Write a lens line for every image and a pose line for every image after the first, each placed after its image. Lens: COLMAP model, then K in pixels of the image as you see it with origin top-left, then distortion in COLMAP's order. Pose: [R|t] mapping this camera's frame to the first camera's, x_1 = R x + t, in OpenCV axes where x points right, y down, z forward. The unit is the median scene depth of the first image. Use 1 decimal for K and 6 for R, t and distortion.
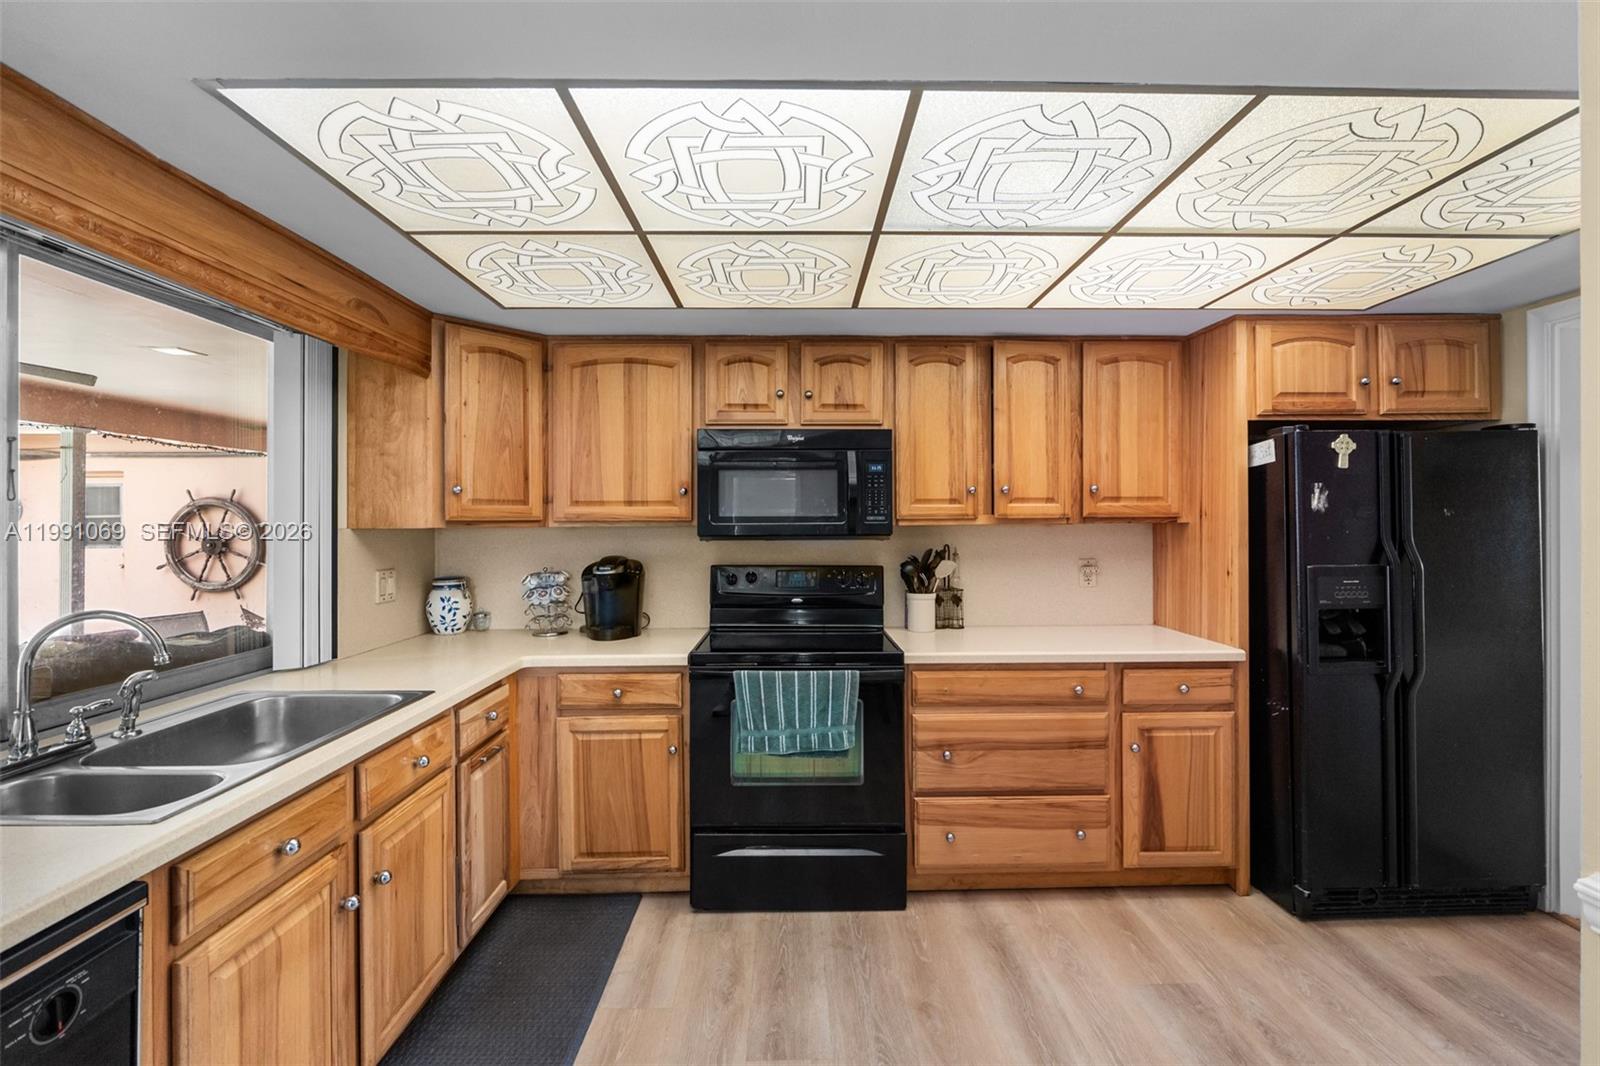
lens RADIAL K [[684.2, 0, 803.5], [0, 684.2, 521.3], [0, 0, 1]] dist [-0.001125, -0.000017]
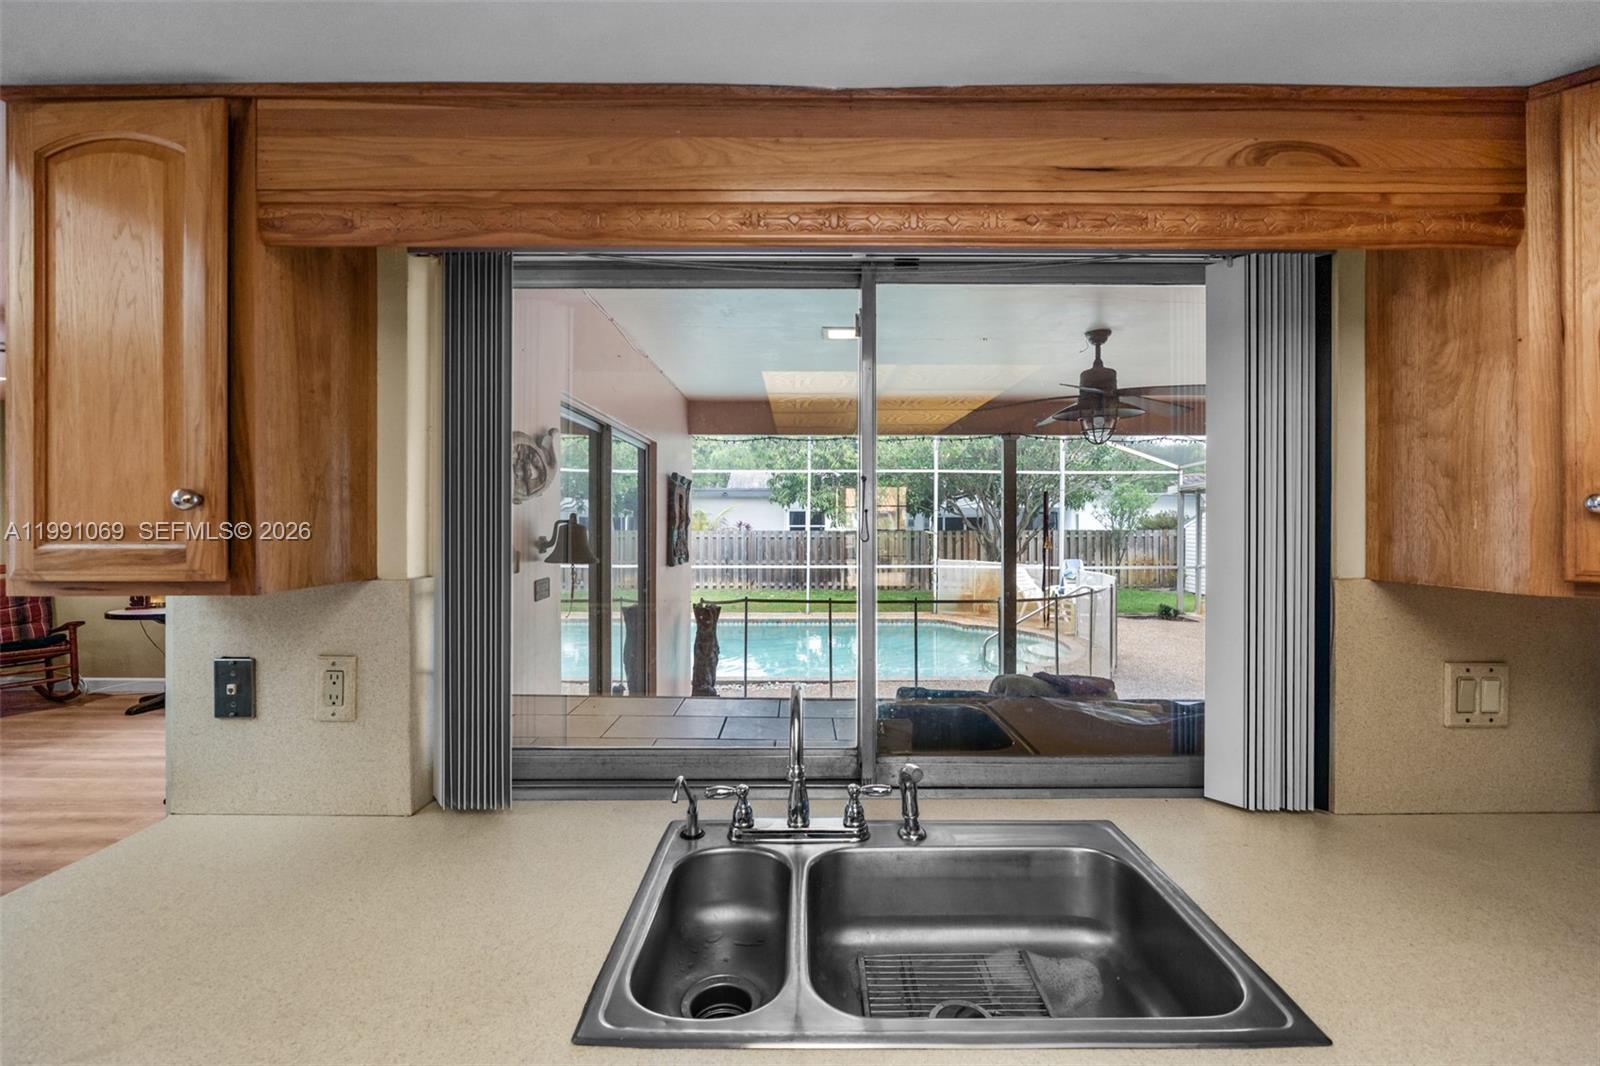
lens RADIAL K [[684.2, 0, 803.5], [0, 684.2, 521.3], [0, 0, 1]] dist [-0.001125, -0.000017]
pose [[-0.005783, 0.006122, -0.999965, -0.115634], [0.002302, 0.999979, 0.006109, -0.039699], [0.999981, -0.002267, -0.005797, 0.551535]]
